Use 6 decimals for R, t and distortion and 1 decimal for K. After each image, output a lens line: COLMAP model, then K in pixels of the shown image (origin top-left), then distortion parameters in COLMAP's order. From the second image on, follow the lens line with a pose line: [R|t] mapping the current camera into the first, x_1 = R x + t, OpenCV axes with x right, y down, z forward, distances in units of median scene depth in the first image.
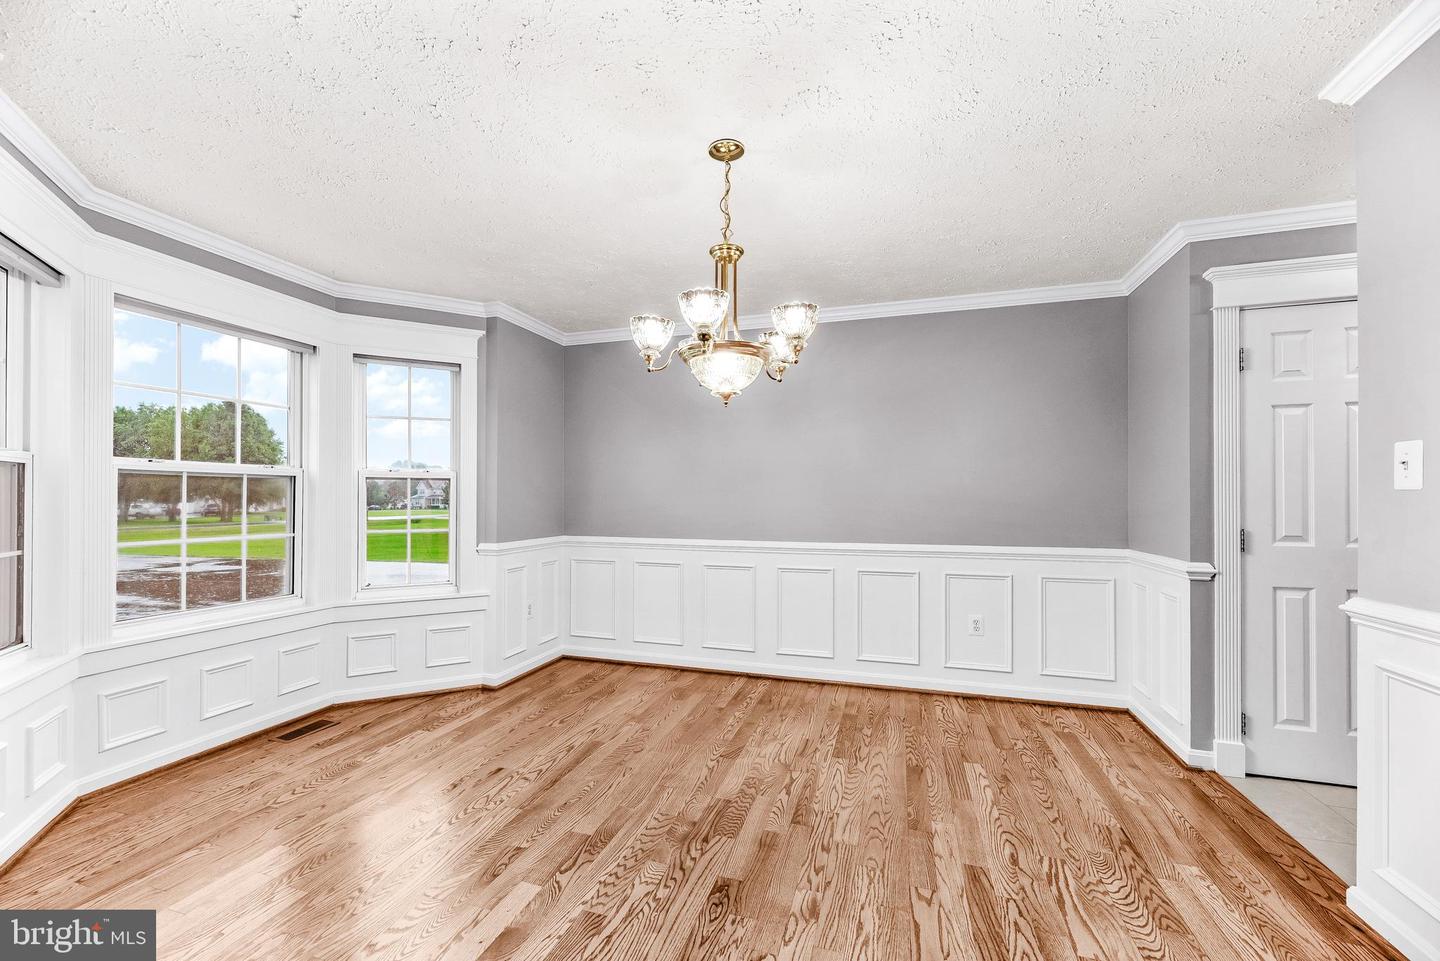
lens RADIAL K [[590.9, 0, 700.3], [0, 590.9, 495.2], [0, 0, 1]] dist [0.000630, 0.000188]
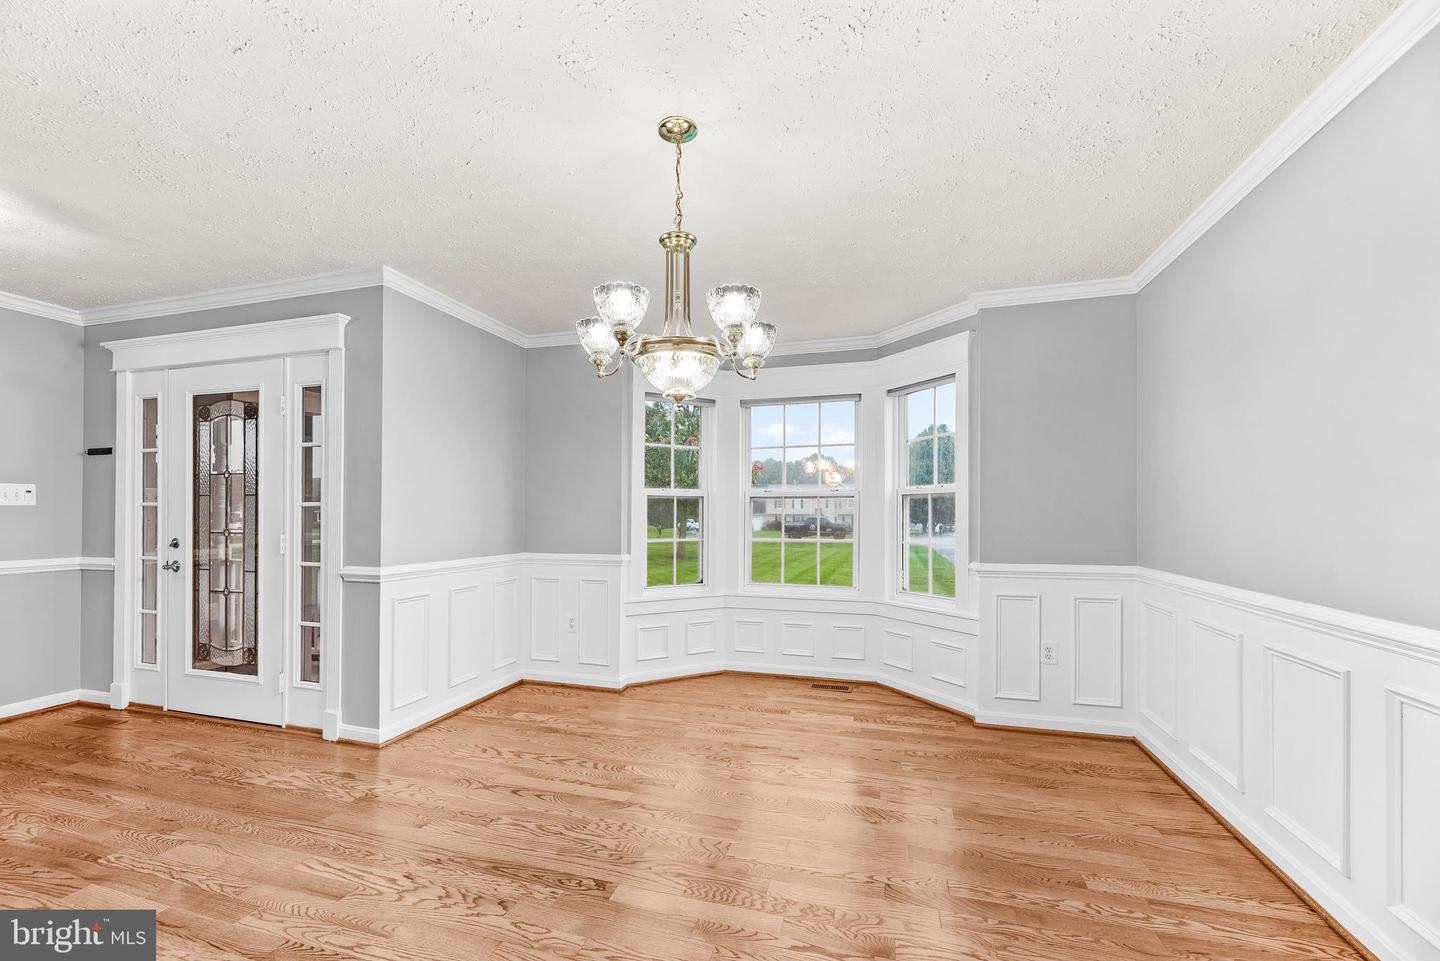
lens RADIAL K [[590.9, 0, 720.7], [0, 590.9, 514.5], [0, 0, 1]] dist [0.000630, 0.000188]
pose [[0.032129, 0.002126, -0.999481, 0.725953], [0.006909, 0.999973, 0.002350, 0.002864], [0.999460, -0.006981, 0.032113, 0.787375]]
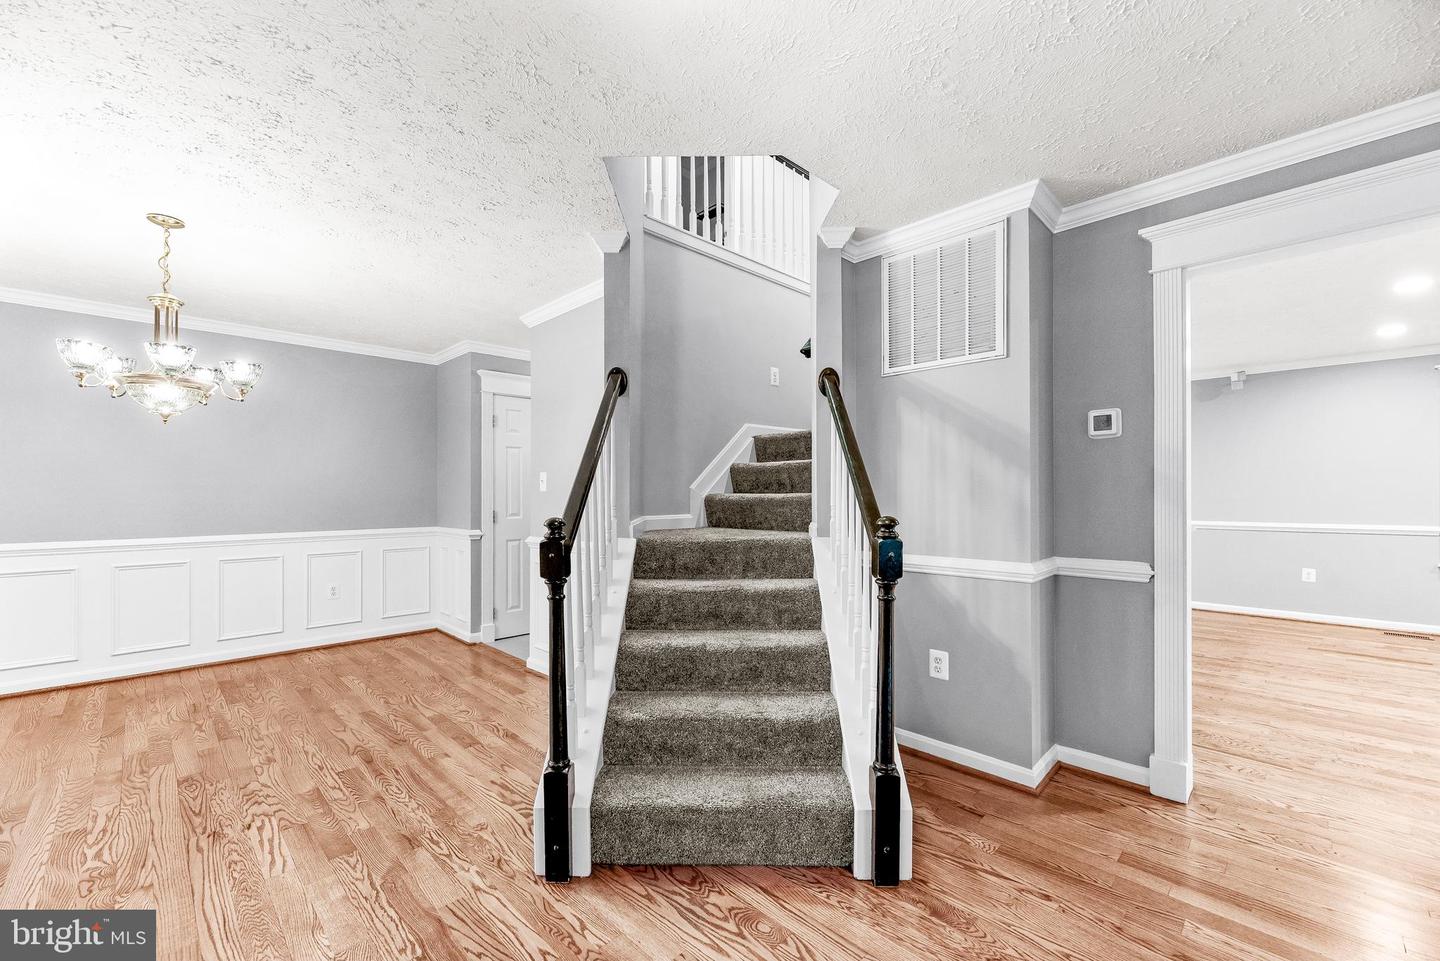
lens RADIAL K [[590.9, 0, 728.7], [0, 590.9, 489.9], [0, 0, 1]] dist [0.000630, 0.000188]
pose [[0.445210, 0.002871, 0.895422, -0.421673], [-0.002299, 0.999995, -0.002063, -0.006773], [-0.895423, -0.001140, 0.445215, -0.491205]]
